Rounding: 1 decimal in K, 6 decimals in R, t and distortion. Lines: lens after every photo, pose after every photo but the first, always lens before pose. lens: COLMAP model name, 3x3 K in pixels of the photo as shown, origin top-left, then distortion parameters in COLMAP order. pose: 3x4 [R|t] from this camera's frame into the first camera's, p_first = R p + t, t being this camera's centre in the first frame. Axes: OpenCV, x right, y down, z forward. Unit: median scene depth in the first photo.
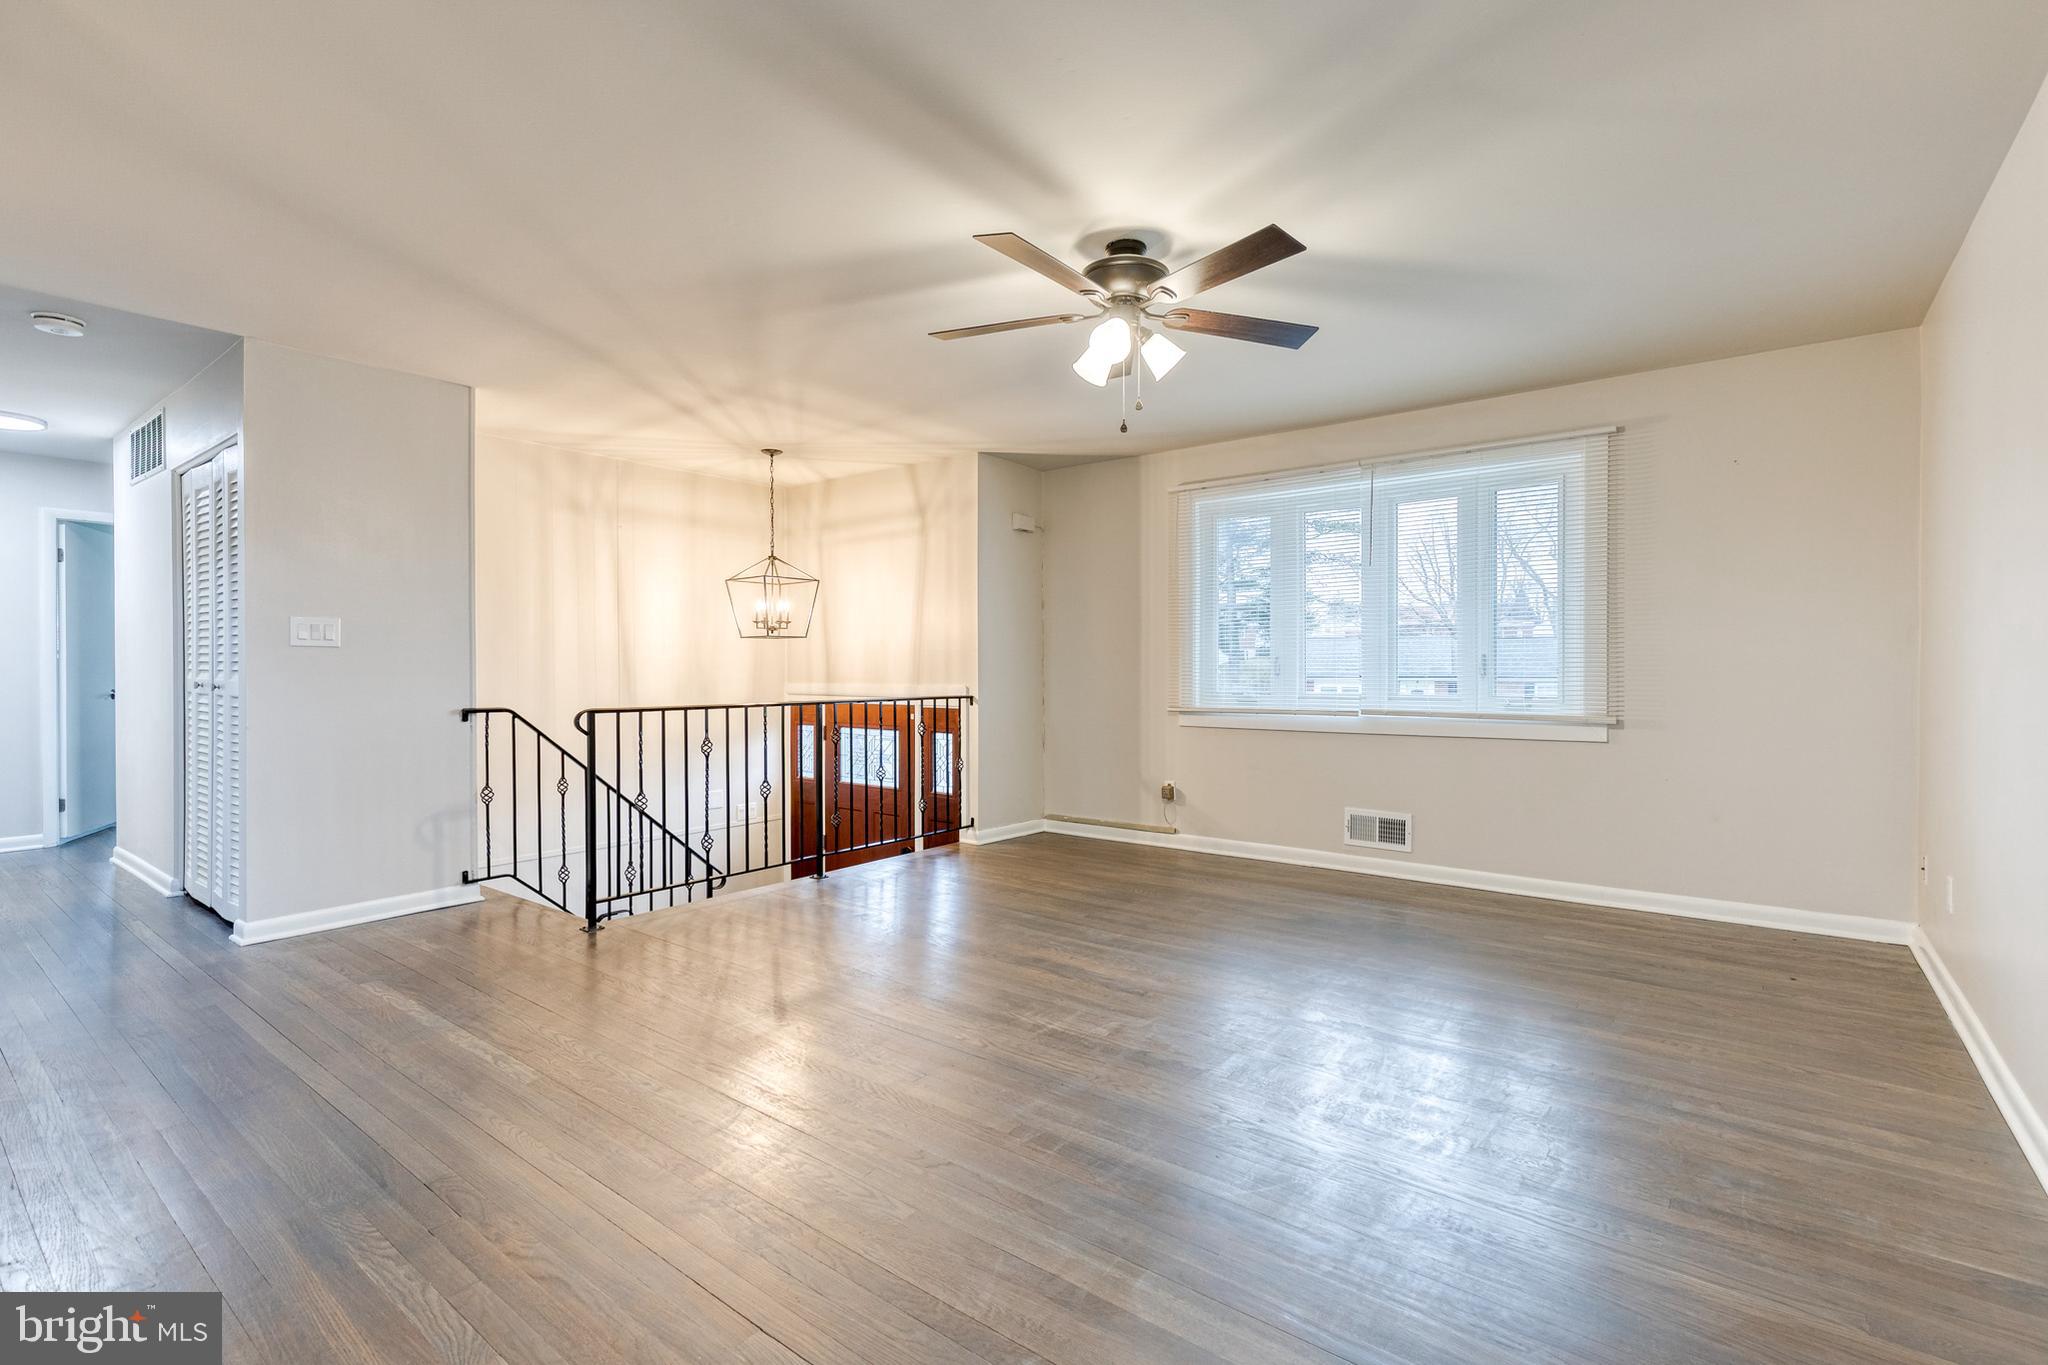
lens RADIAL K [[923.5, 0, 1051.5], [0, 923.5, 675.4], [0, 0, 1]] dist [0.016359, -0.000525]
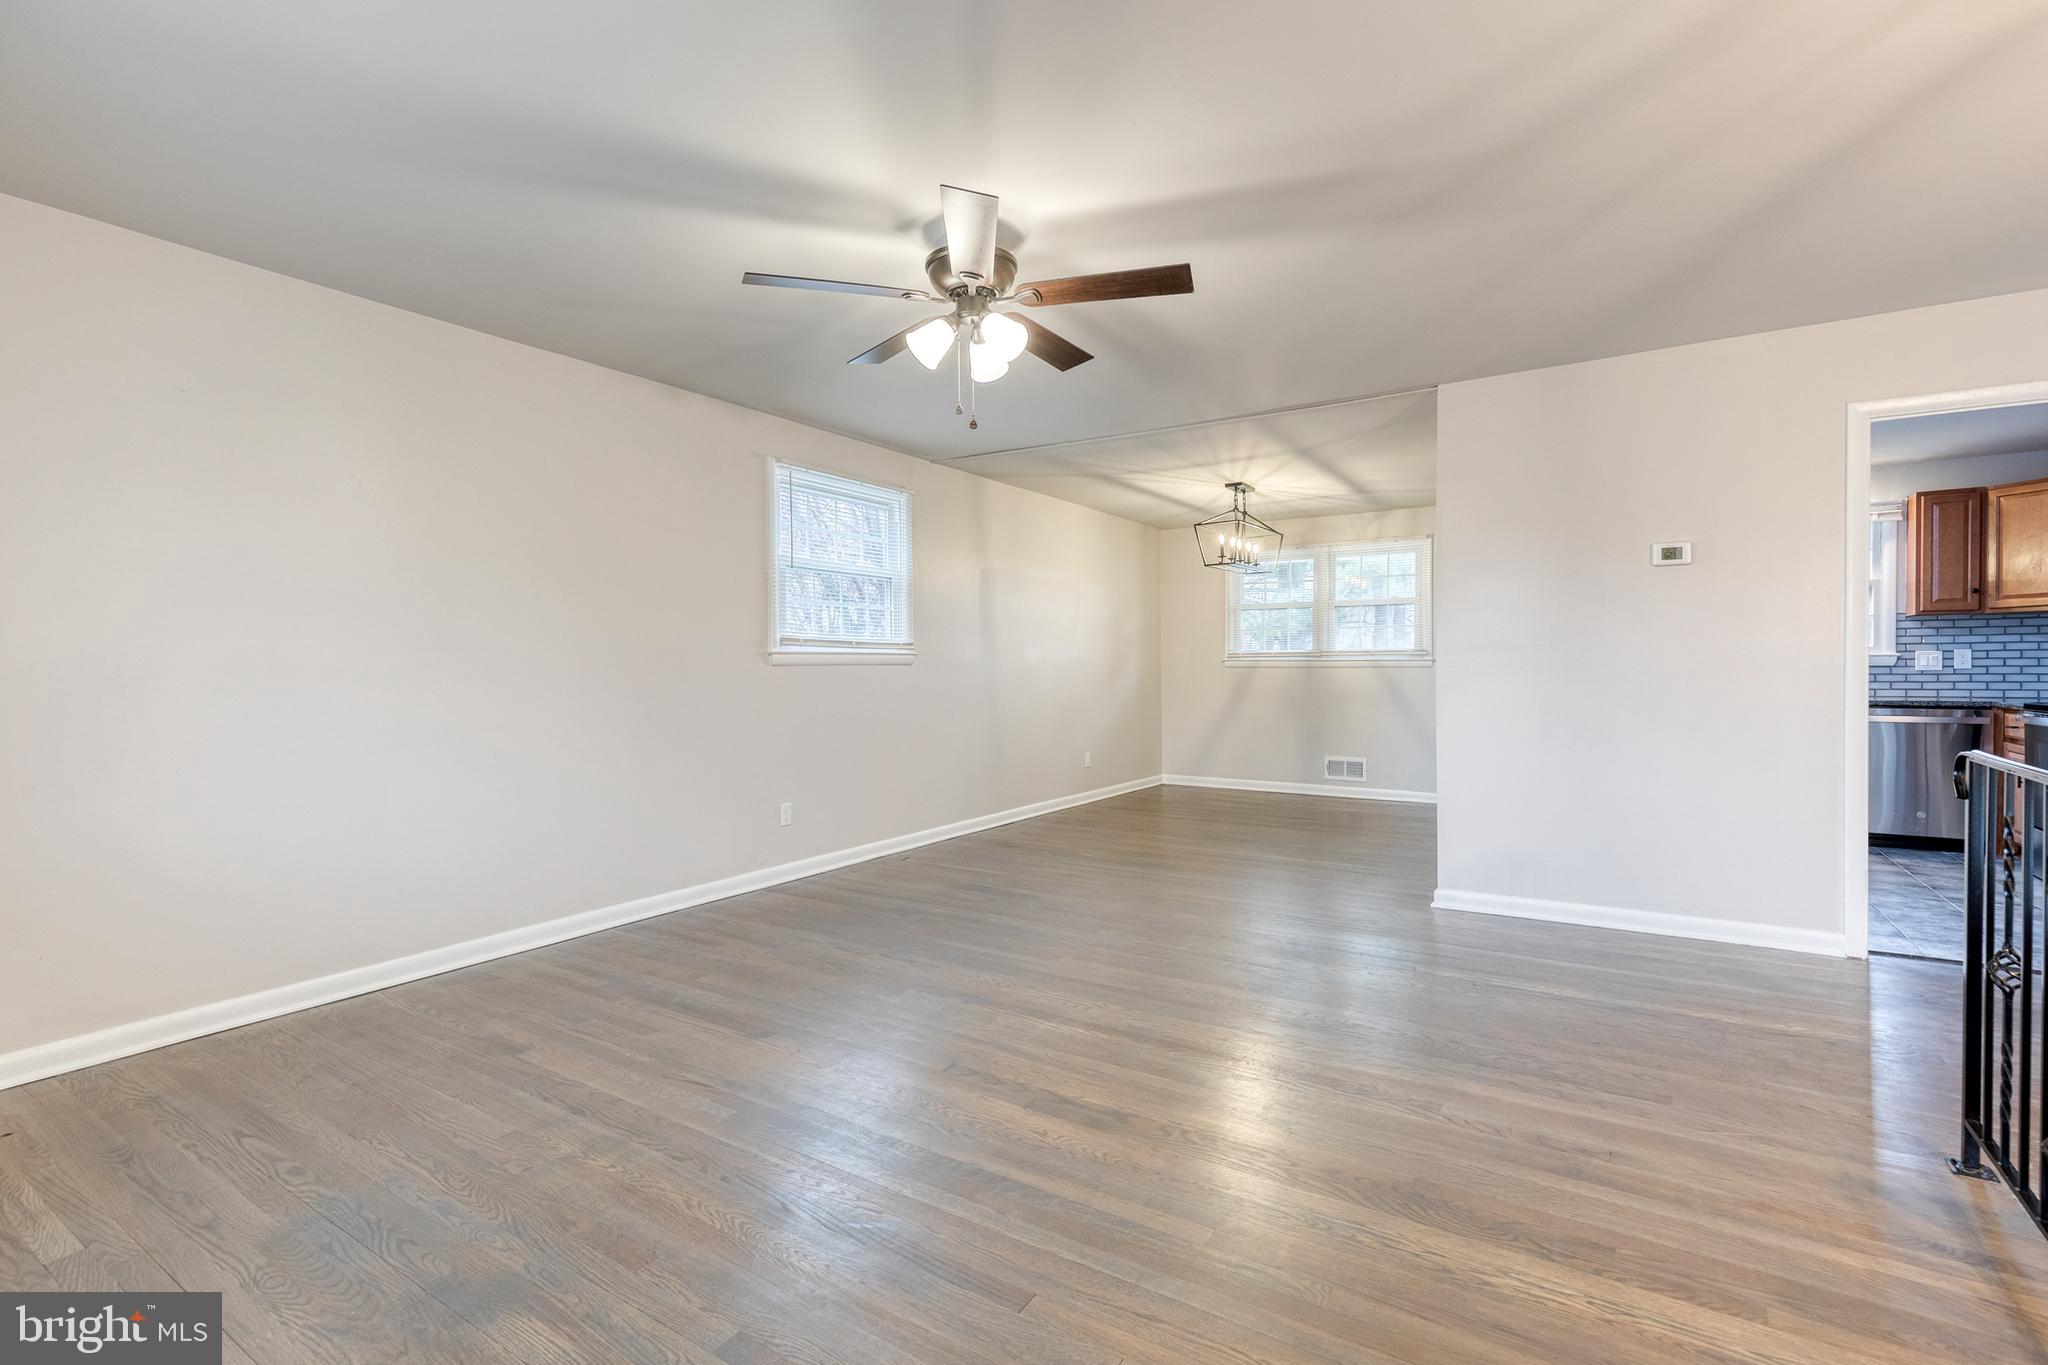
lens RADIAL K [[923.5, 0, 1051.5], [0, 923.5, 675.4], [0, 0, 1]] dist [0.016359, -0.000525]
pose [[-0.996088, 0.010377, -0.087751, 0.062965], [0.008400, 0.999703, 0.022871, -0.023530], [0.087962, 0.022044, -0.995880, 1.469040]]
